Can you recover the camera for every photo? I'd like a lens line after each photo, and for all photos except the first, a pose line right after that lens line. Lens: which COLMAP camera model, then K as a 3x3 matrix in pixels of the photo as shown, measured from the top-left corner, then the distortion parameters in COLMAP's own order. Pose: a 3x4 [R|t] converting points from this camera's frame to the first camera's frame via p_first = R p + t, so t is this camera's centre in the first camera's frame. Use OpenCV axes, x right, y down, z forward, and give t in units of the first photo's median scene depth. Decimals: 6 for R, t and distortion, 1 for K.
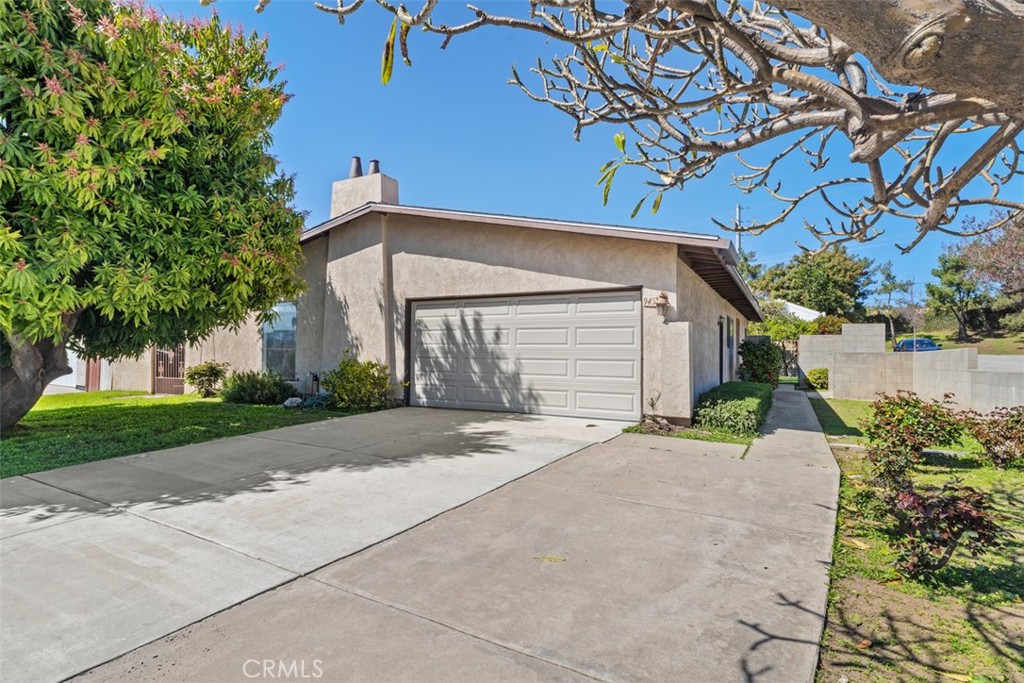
lens RADIAL K [[524.1, 0, 512.0], [0, 524.1, 341.5], [0, 0, 1]] dist [0.002880, -0.000164]
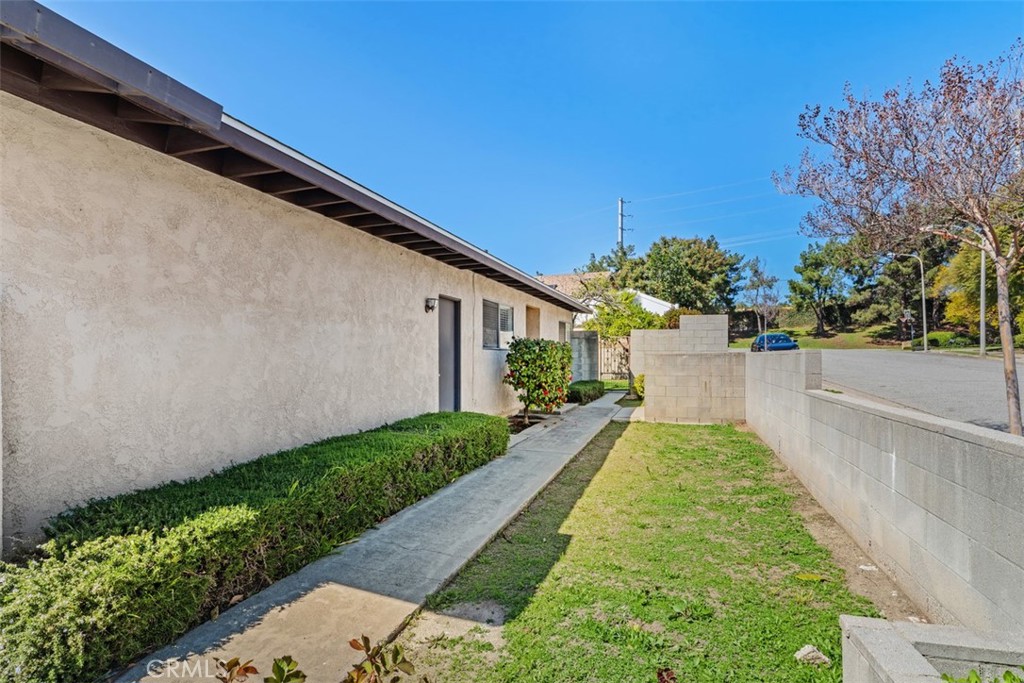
lens RADIAL K [[525.5, 0, 508.1], [0, 525.5, 358.6], [0, 0, 1]] dist [0.002176, 0.000009]
pose [[0.985250, -0.014306, 0.170523, 0.454072], [0.008010, 0.999263, 0.037553, -0.001106], [-0.170934, -0.035633, 0.984638, 0.499265]]
